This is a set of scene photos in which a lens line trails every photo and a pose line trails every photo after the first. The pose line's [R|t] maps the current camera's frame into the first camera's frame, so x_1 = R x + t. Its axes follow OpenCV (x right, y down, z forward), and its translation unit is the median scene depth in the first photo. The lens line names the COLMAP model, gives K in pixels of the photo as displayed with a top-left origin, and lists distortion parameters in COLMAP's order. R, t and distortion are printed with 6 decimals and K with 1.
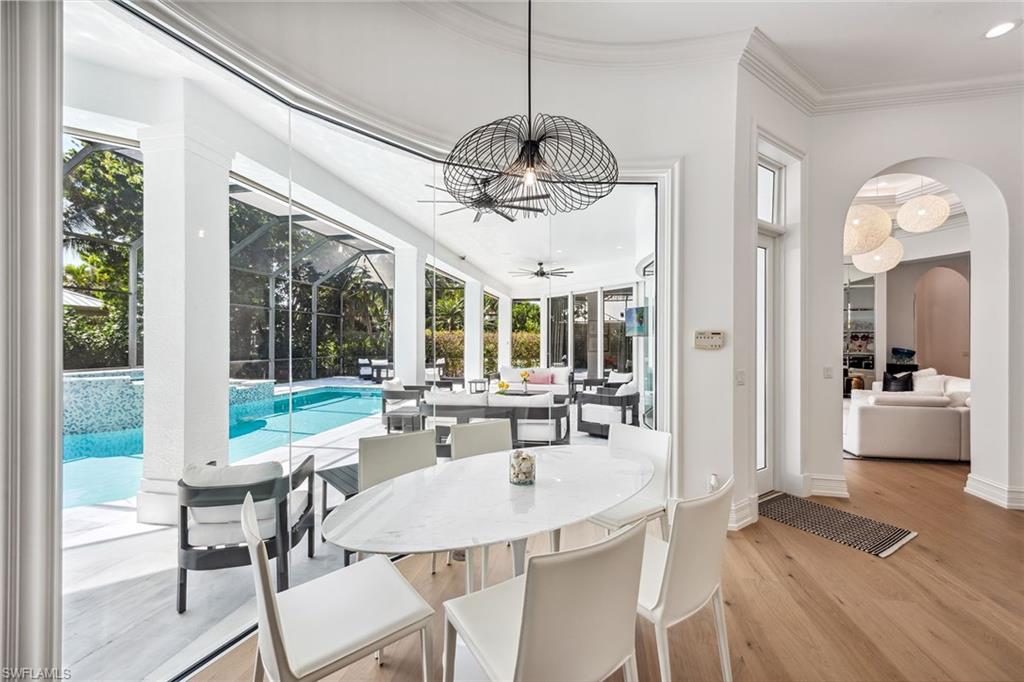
lens RADIAL K [[406.6, 0, 505.9], [0, 406.6, 343.1], [0, 0, 1]] dist [0.000247, -0.000204]
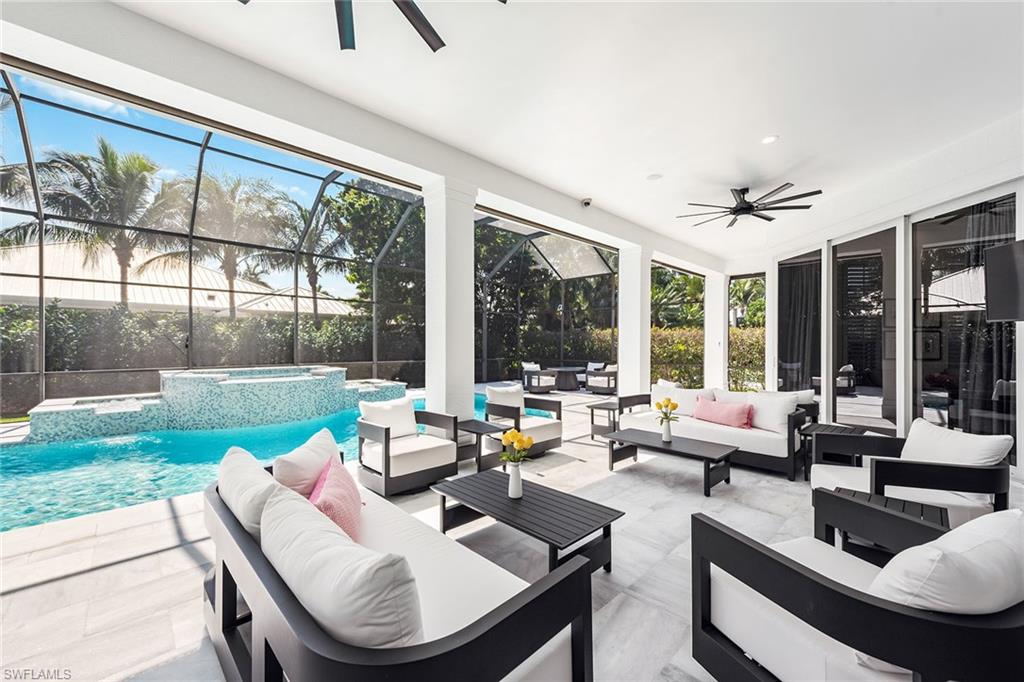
lens RADIAL K [[406.6, 0, 505.9], [0, 406.6, 343.1], [0, 0, 1]] dist [0.000247, -0.000204]
pose [[0.827449, 0.001773, -0.561538, 0.121906], [-0.005359, 0.999974, -0.004739, 0.004580], [0.561515, 0.006931, 0.827437, 0.377912]]
